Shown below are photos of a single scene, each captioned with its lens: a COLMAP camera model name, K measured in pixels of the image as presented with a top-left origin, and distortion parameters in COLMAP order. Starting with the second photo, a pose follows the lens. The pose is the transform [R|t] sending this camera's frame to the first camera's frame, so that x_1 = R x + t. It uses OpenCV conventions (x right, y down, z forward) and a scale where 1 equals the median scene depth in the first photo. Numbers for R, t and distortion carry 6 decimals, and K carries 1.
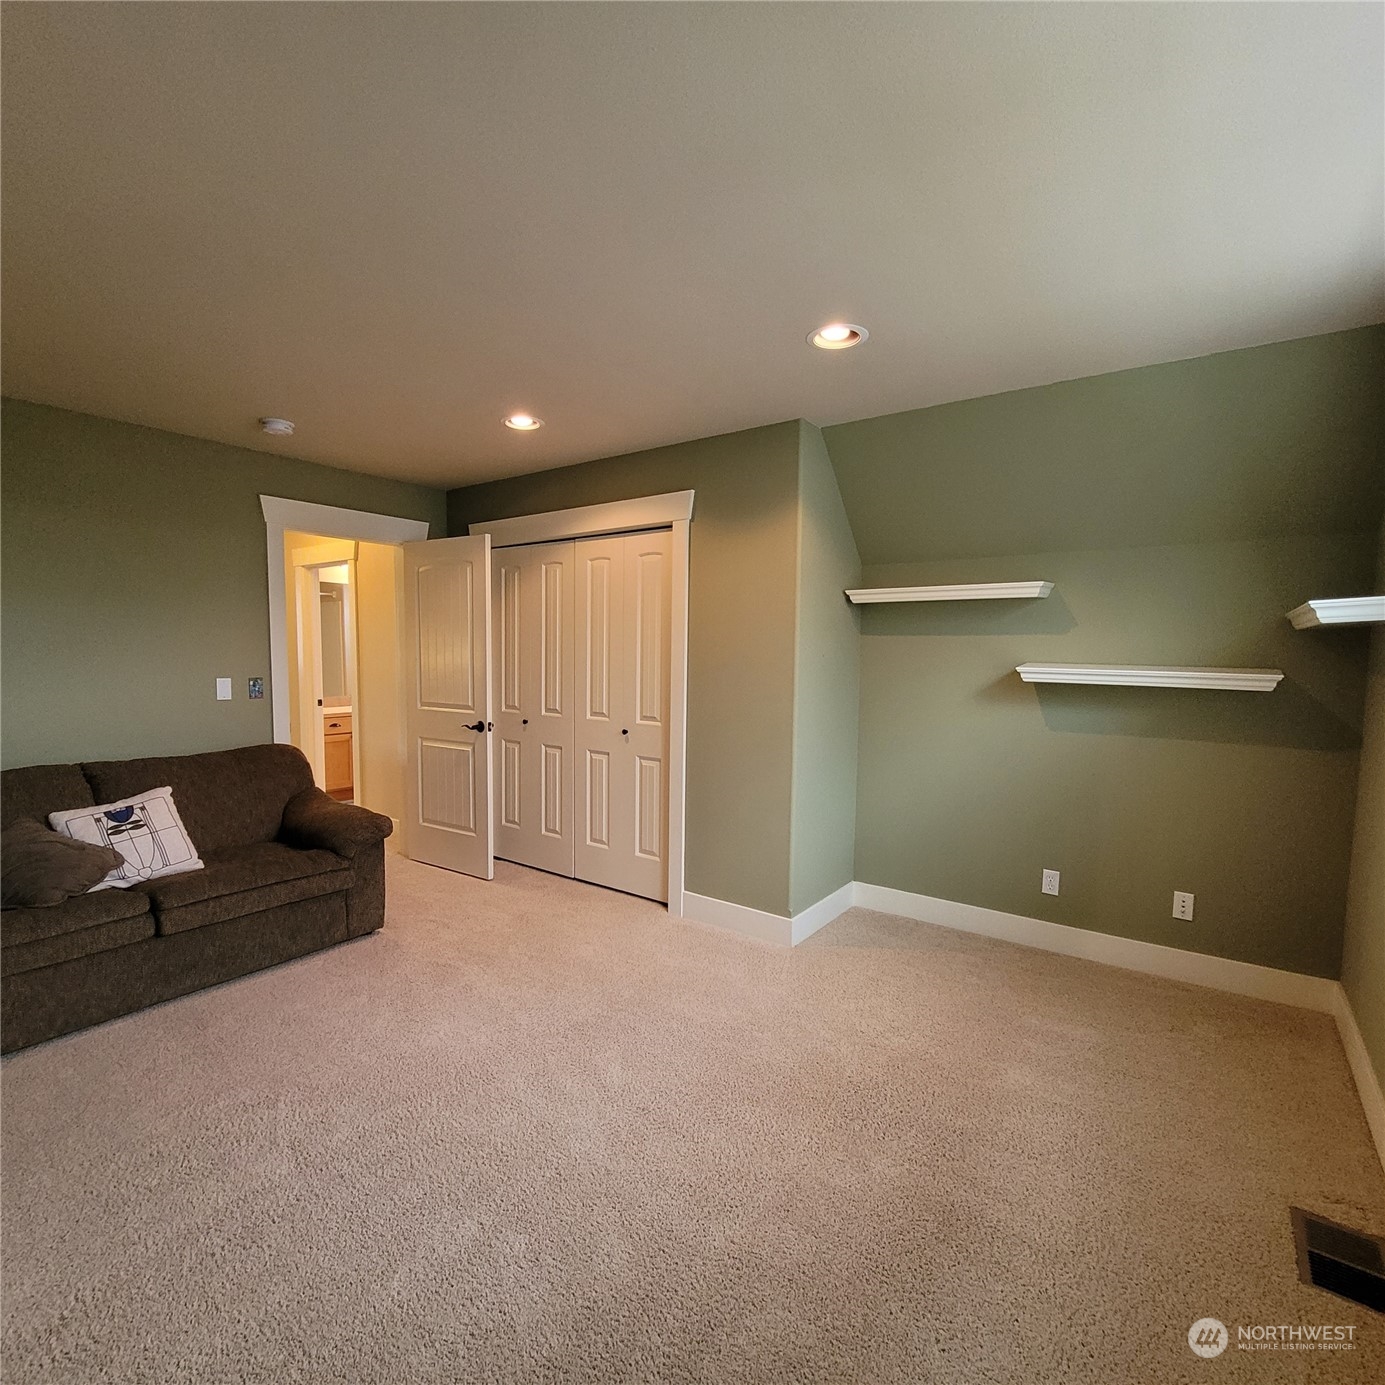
lens RADIAL K [[720.9, 0, 693.5], [0, 720.9, 697.9], [0, 0, 1]] dist [-0.001540, 0.000811]
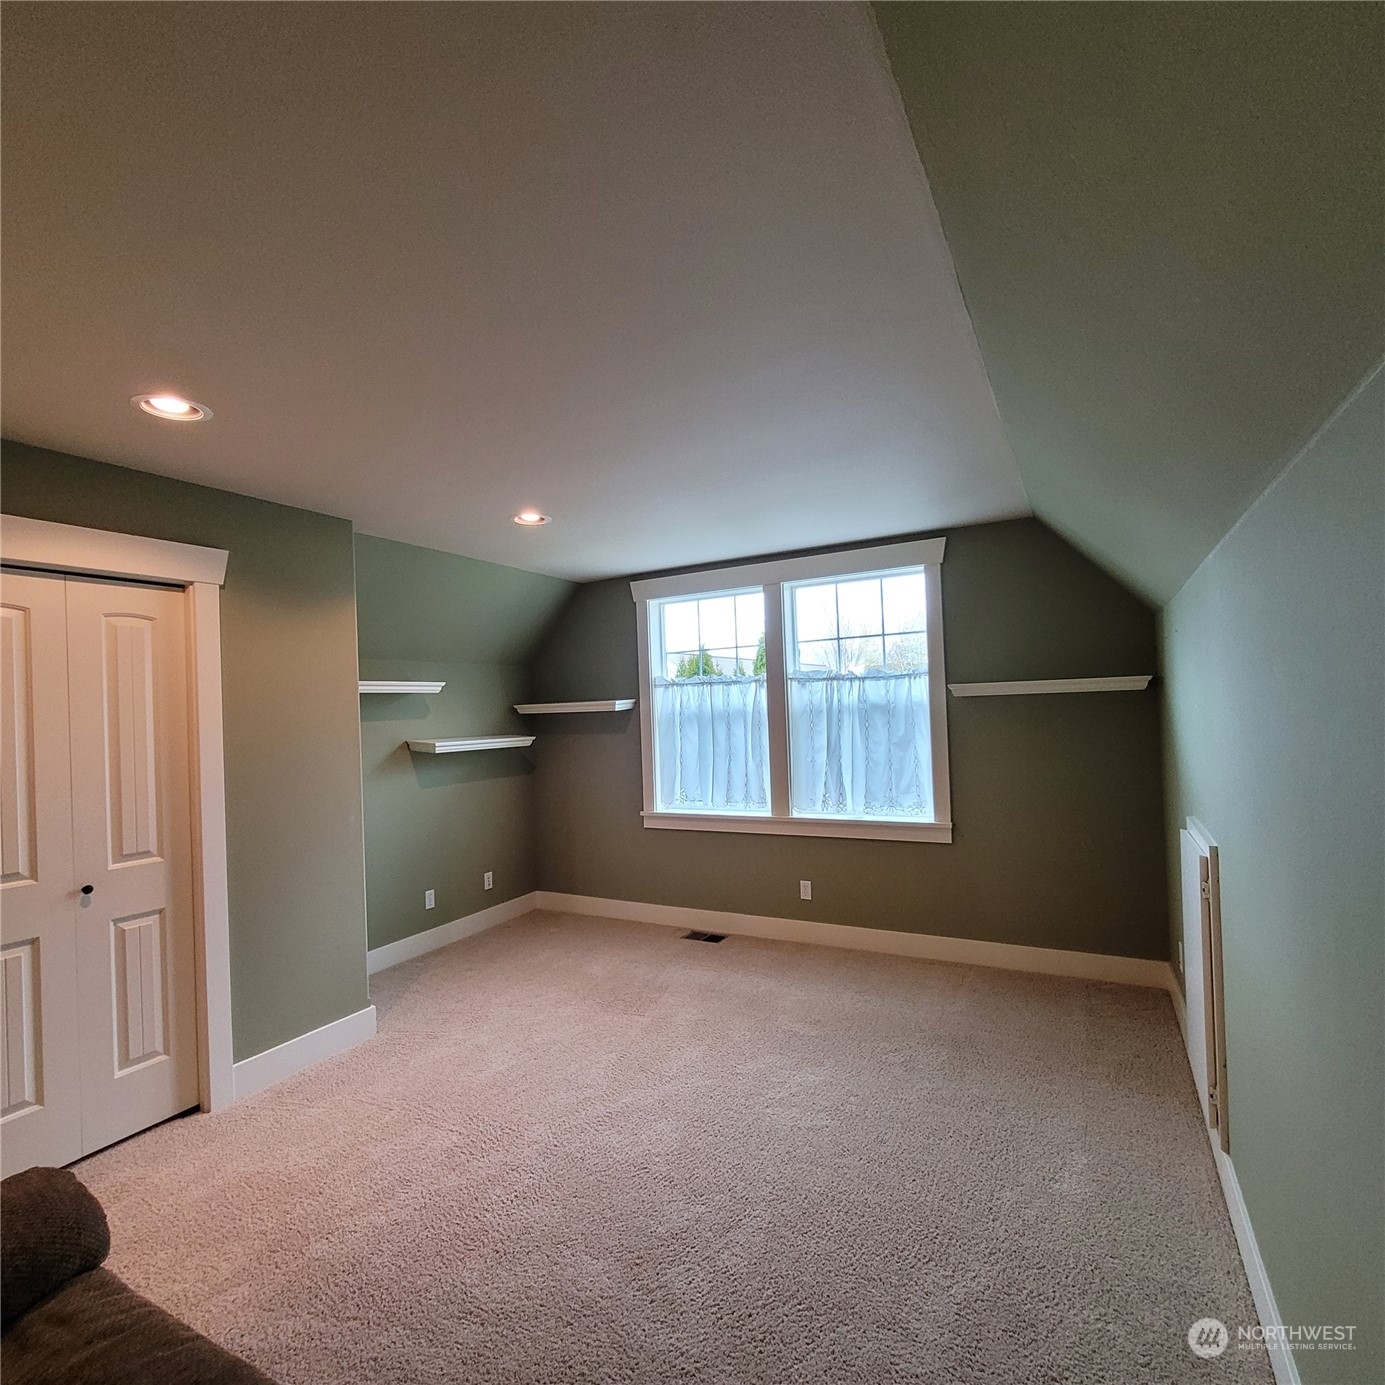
lens RADIAL K [[720.9, 0, 694.4], [0, 720.9, 696.3], [0, 0, 1]] dist [-0.001540, 0.000811]
pose [[-0.137098, 0.013815, 0.990461, -0.931555], [0.105737, 0.994394, 0.000766, -0.075693], [-0.984898, 0.104834, -0.137790, 0.649246]]
